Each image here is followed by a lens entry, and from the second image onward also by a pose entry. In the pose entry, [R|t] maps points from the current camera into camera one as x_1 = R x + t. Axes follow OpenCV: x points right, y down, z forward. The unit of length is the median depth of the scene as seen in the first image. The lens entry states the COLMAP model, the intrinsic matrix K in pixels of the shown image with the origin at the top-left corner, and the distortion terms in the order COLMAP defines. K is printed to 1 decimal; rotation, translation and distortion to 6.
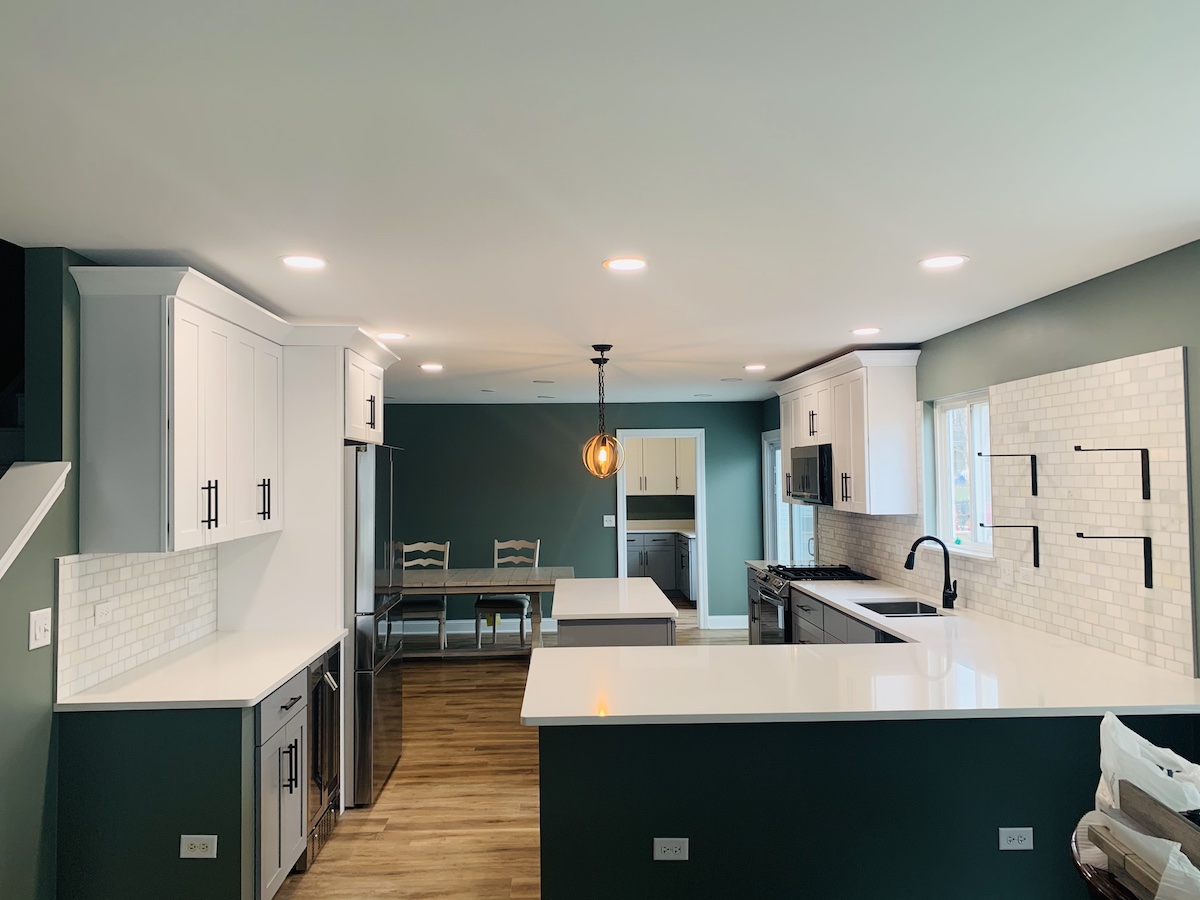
lens RADIAL K [[919.0, 0, 600.0], [0, 919.0, 450.0], [0, 0, 1]] dist [0.011707, 0.009125]
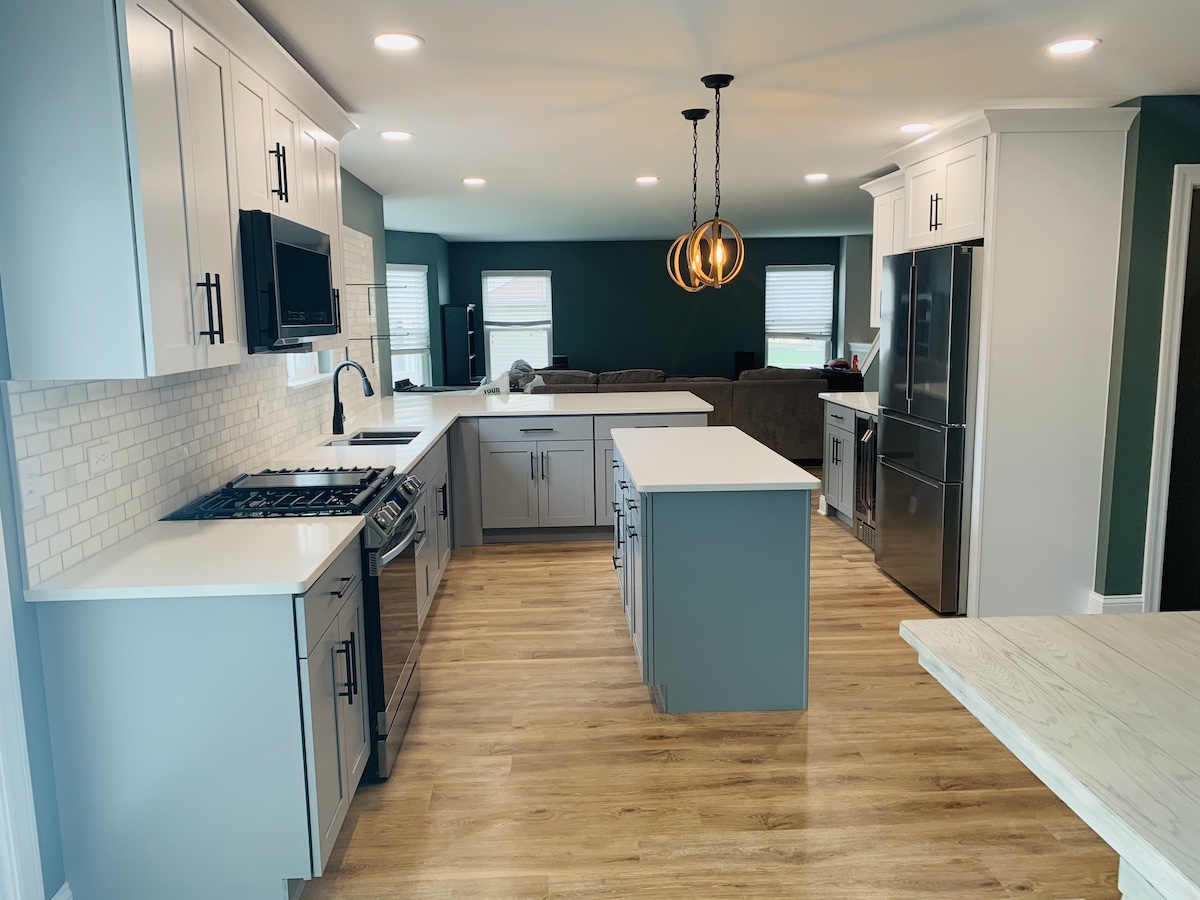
lens RADIAL K [[910.4, 0, 587.3], [0, 910.4, 445.2], [0, 0, 1]] dist [0.060433, -0.096757]
pose [[-0.999611, 0.026417, 0.008990, 0.110608], [0.027278, 0.992955, 0.115309, 0.083276], [-0.005881, 0.115509, -0.993289, 2.145785]]
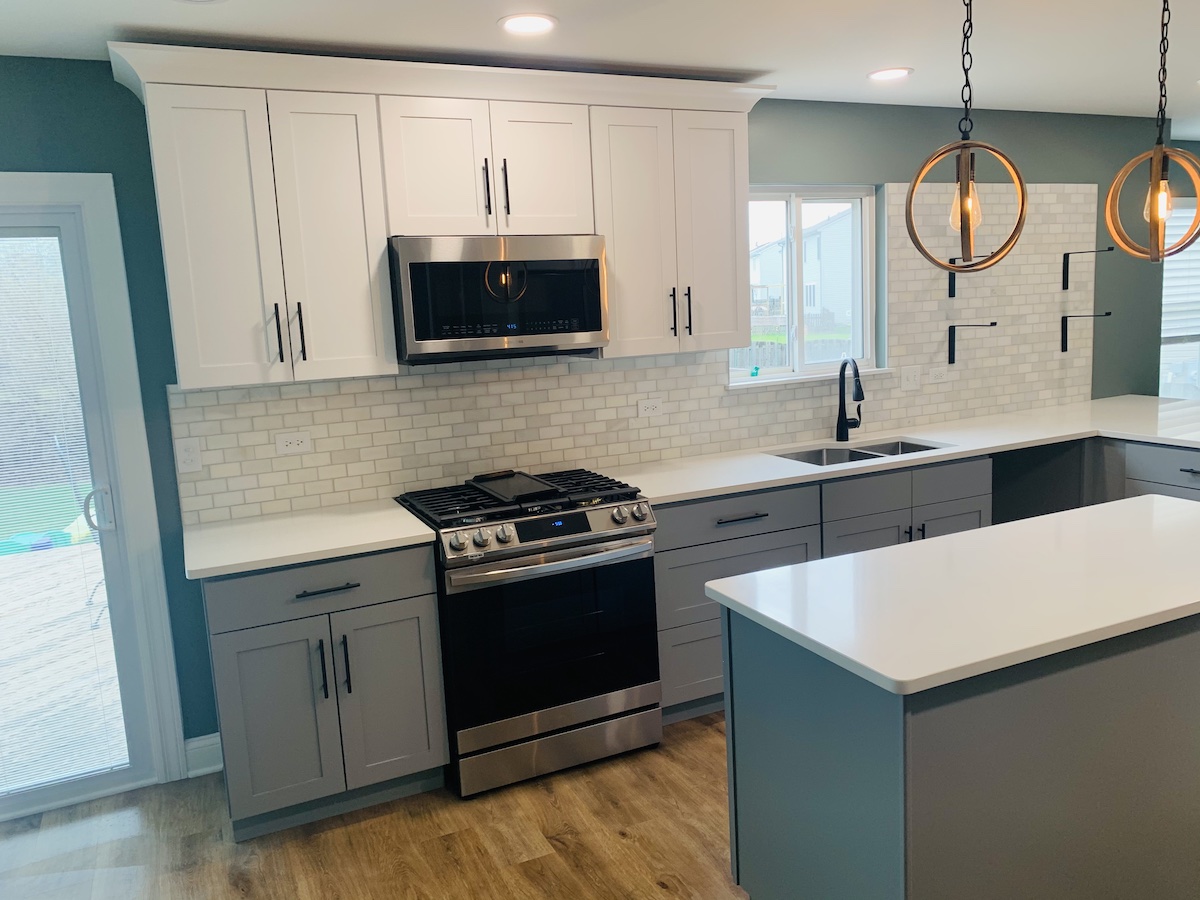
lens RADIAL K [[910.4, 0, 587.3], [0, 910.4, 445.2], [0, 0, 1]] dist [0.060433, -0.096757]
pose [[-0.380576, -0.112001, 0.917942, -0.338092], [0.030475, 0.990580, 0.133498, 0.059437], [-0.924248, 0.078780, -0.373578, 1.663927]]
